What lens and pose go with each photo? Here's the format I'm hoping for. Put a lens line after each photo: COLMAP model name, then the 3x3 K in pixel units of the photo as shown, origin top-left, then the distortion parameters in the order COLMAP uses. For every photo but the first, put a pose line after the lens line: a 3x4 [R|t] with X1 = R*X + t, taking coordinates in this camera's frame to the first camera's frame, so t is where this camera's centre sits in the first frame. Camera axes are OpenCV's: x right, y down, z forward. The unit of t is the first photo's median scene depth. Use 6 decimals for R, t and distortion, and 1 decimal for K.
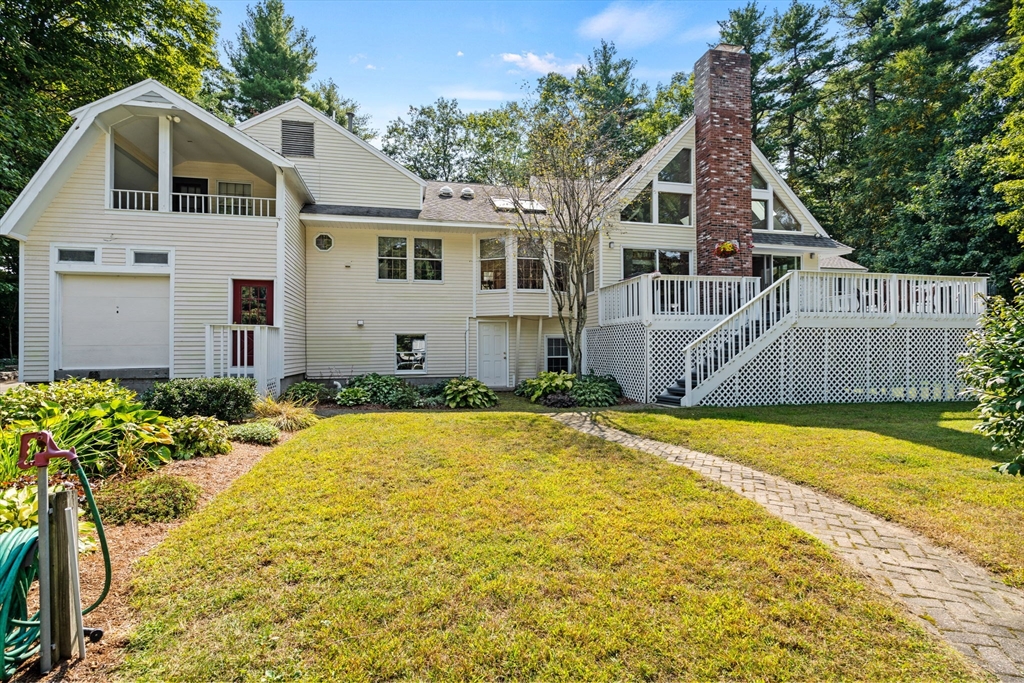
lens RADIAL K [[472.3, 0, 514.7], [0, 472.3, 345.1], [0, 0, 1]] dist [0.000325, -0.000171]
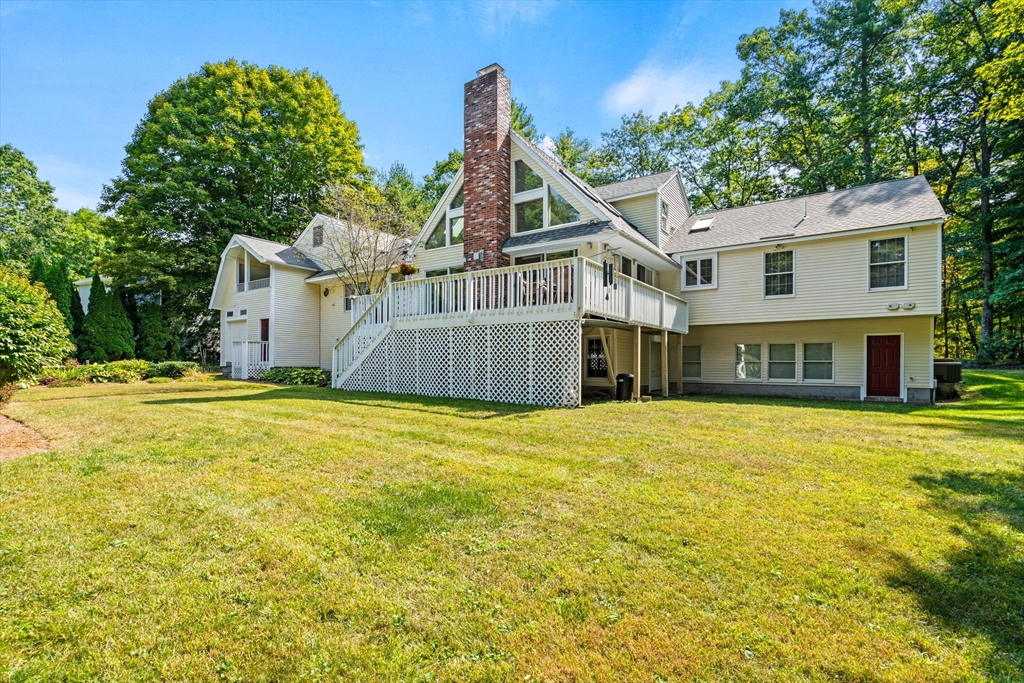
lens RADIAL K [[472.3, 0, 519.0], [0, 472.3, 349.1], [0, 0, 1]] dist [0.000325, -0.000171]
pose [[0.677360, -0.014185, -0.735515, 1.365094], [0.008324, 0.999898, -0.011618, 0.022477], [0.735604, 0.001747, 0.677409, 0.327357]]
